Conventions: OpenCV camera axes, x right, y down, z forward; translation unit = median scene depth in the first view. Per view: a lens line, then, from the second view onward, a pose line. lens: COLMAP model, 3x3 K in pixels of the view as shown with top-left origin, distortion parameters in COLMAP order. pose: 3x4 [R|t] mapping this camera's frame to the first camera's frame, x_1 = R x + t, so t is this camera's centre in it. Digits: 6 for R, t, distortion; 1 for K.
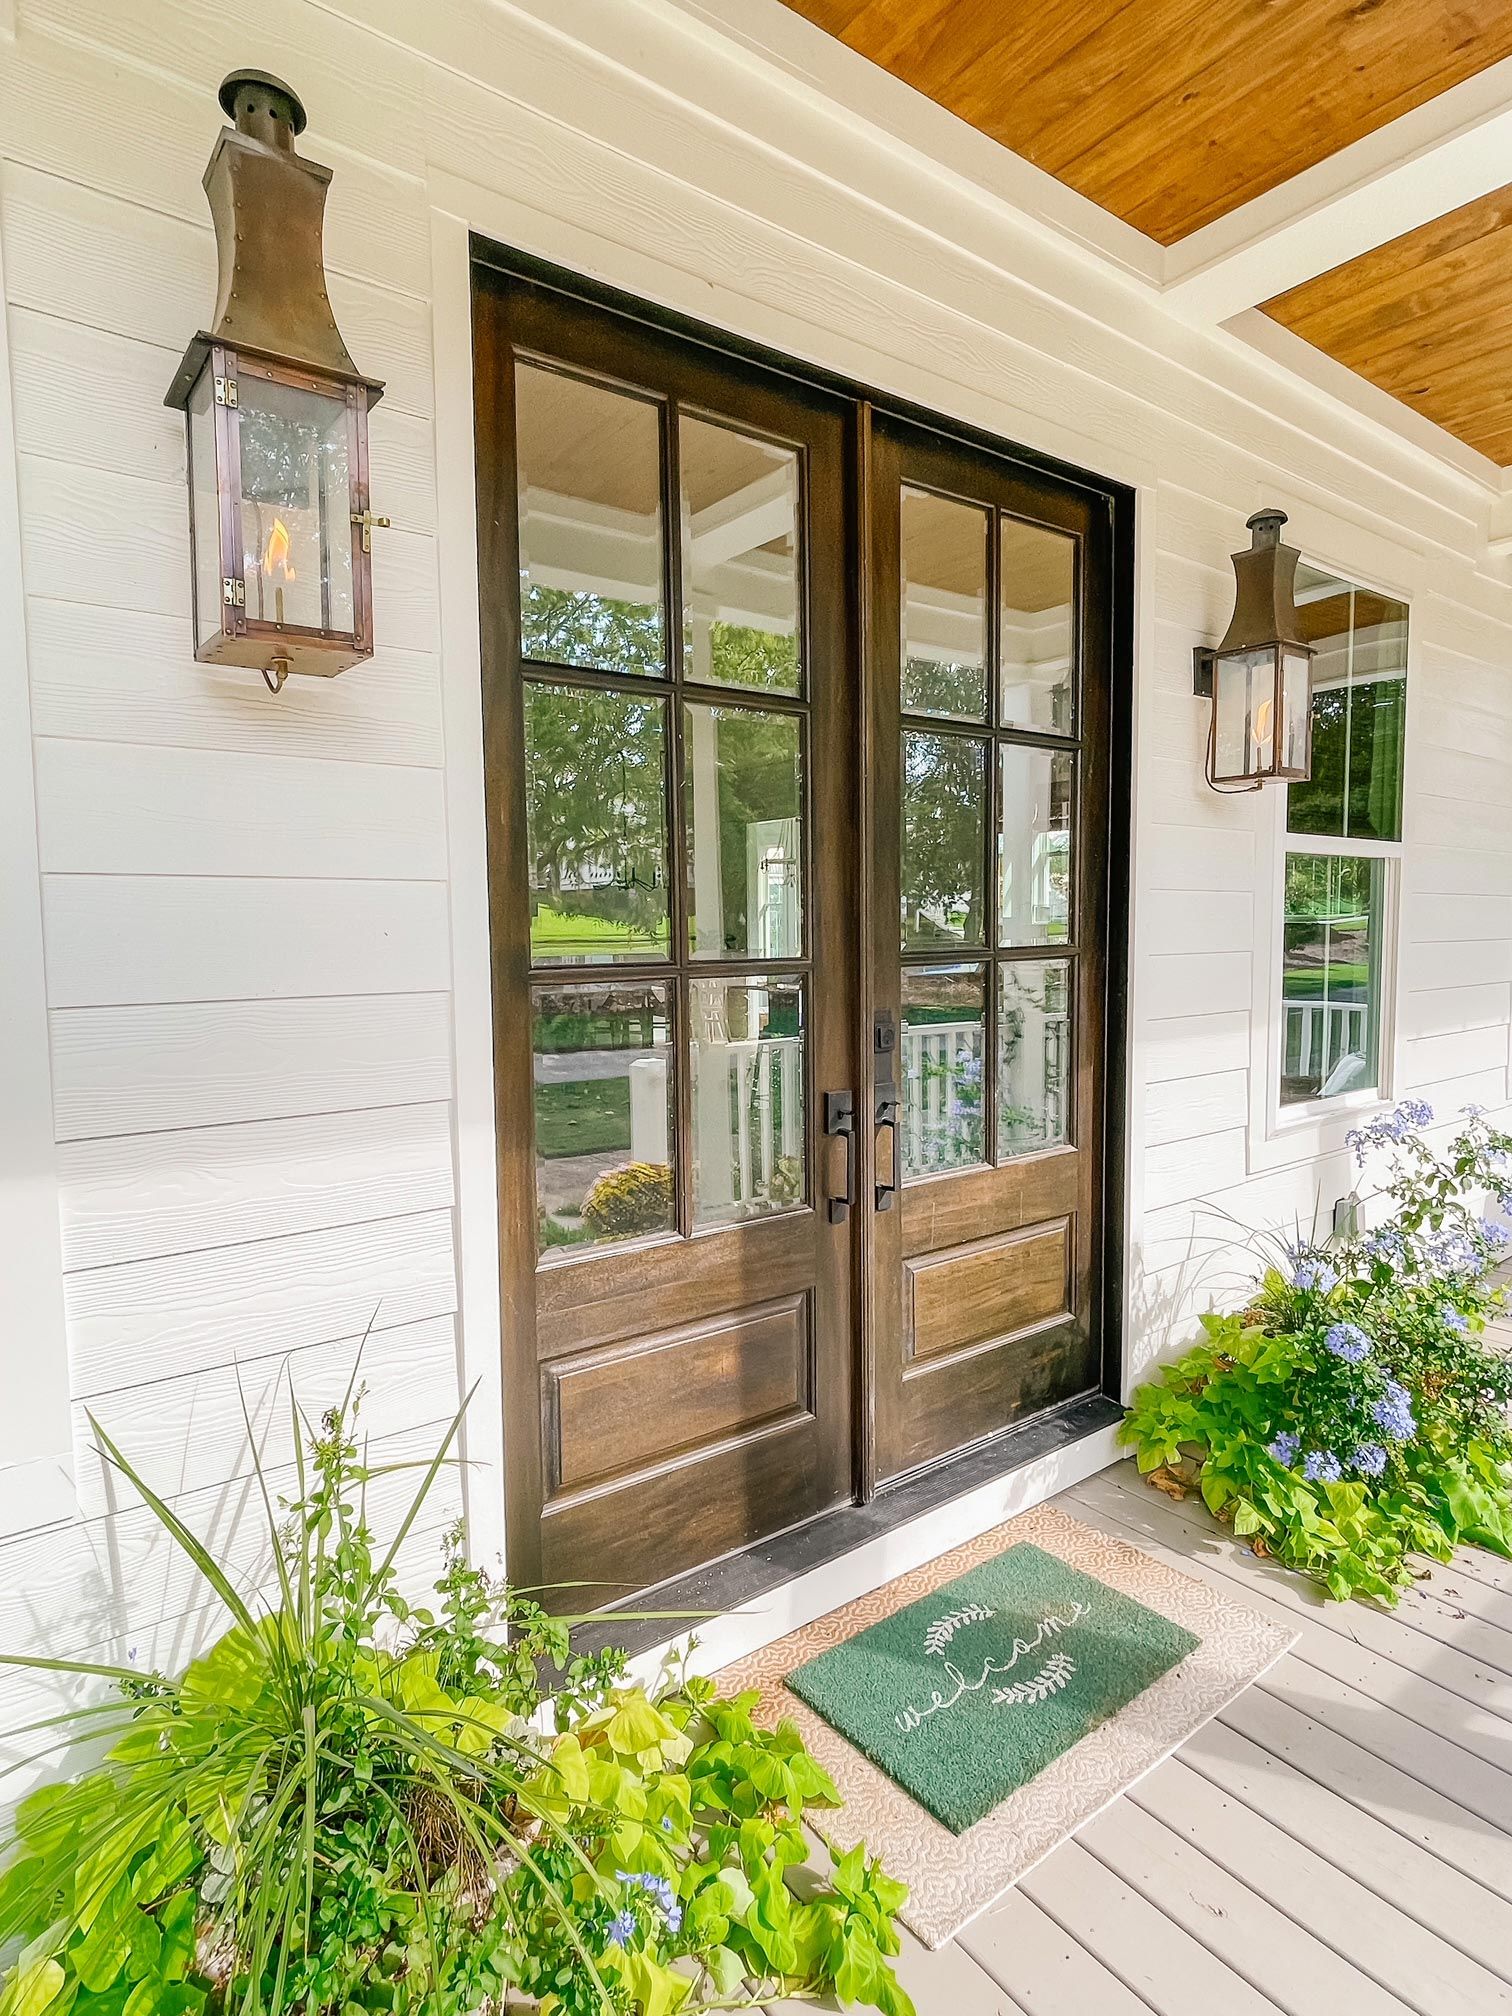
lens RADIAL K [[1093.4, 0, 756.0], [0, 1093.4, 1008.0], [0, 0, 1]] dist [-0.000620, -0.000261]
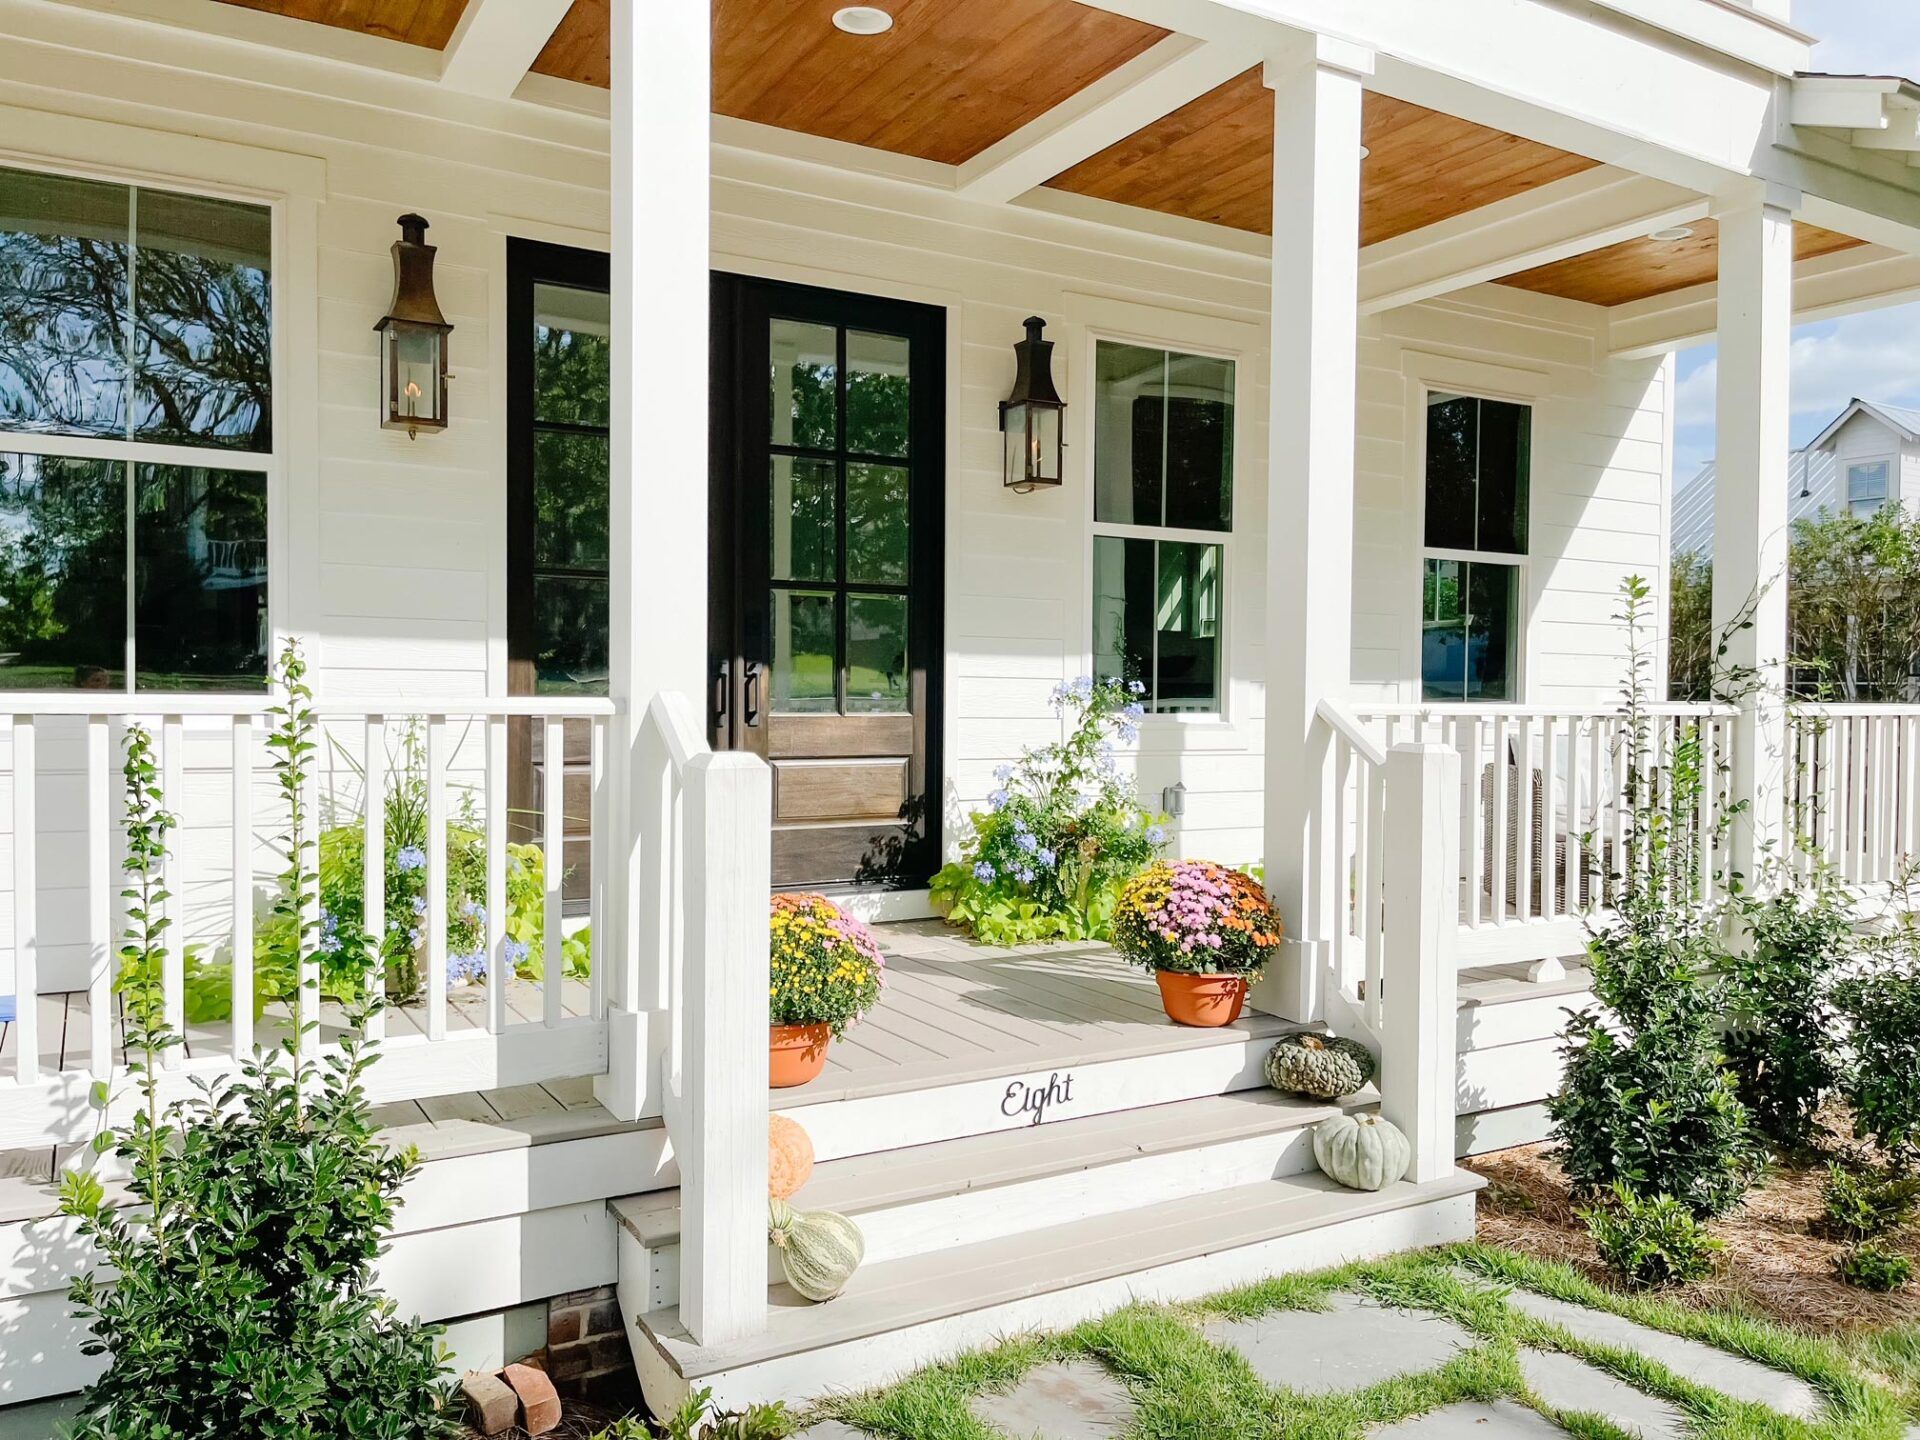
lens RADIAL K [[1407.7, 0, 960.0], [0, 1407.7, 720.0], [0, 0, 1]] dist [-0.002441, 0.000003]
pose [[0.993669, 0.015300, -0.111296, 0.597066], [-0.021778, 0.998124, -0.057226, 0.255243], [0.110212, 0.059287, 0.992138, -1.021971]]
